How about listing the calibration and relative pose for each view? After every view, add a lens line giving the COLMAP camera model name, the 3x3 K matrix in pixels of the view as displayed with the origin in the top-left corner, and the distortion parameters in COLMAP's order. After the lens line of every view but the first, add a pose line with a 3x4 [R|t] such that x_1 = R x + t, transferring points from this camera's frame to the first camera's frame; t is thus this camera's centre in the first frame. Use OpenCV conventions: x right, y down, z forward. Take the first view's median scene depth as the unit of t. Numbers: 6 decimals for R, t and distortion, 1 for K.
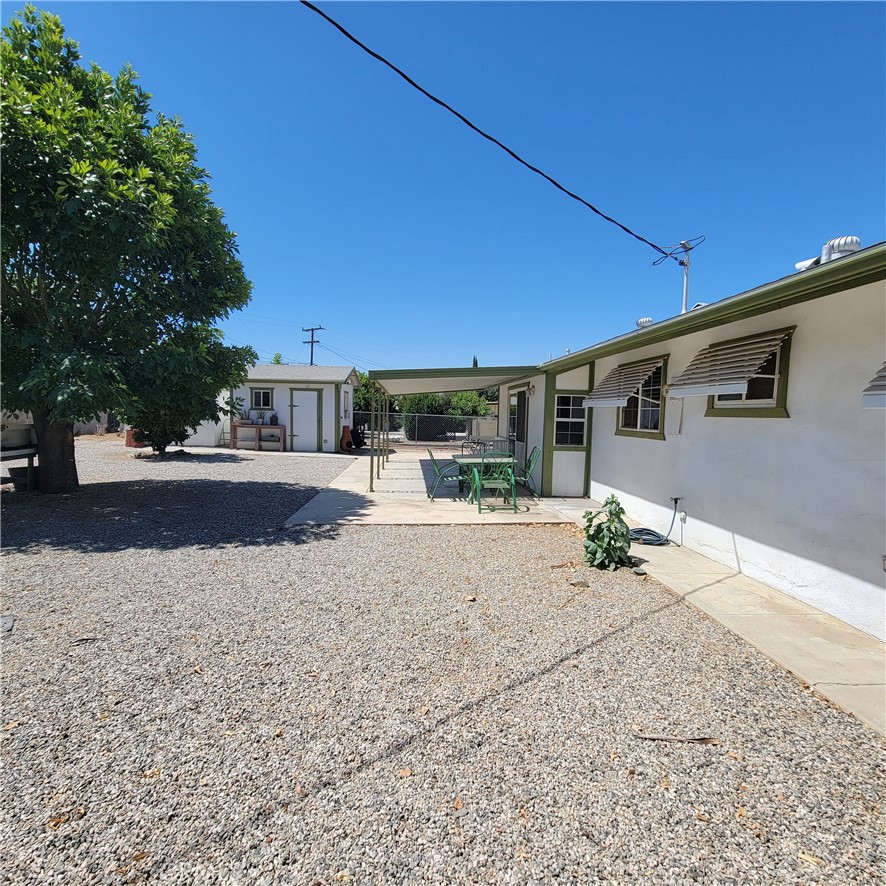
lens RADIAL K [[481.2, 0, 443.6], [0, 481.2, 443.8], [0, 0, 1]] dist [0.002506, -0.000649]
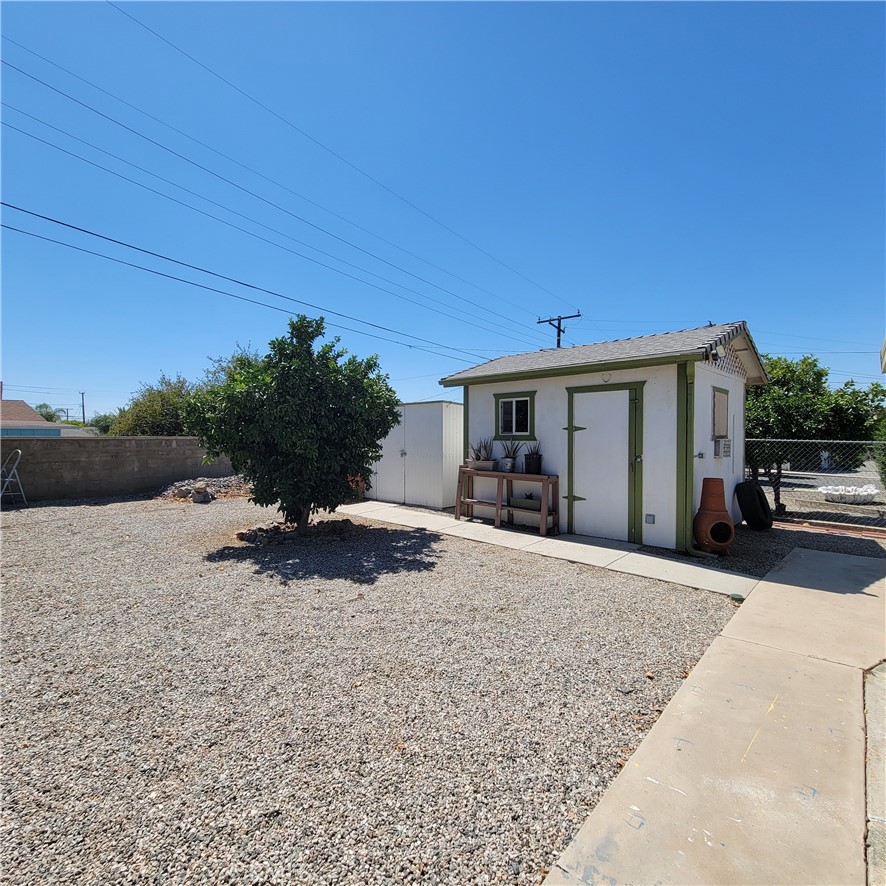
lens RADIAL K [[481.2, 0, 447.2], [0, 481.2, 443.3], [0, 0, 1]] dist [0.002506, -0.000649]
pose [[0.708156, -0.023246, -0.705673, -0.091458], [-0.030178, 0.997548, -0.063144, -0.035246], [0.705411, 0.066012, 0.705718, 0.620840]]
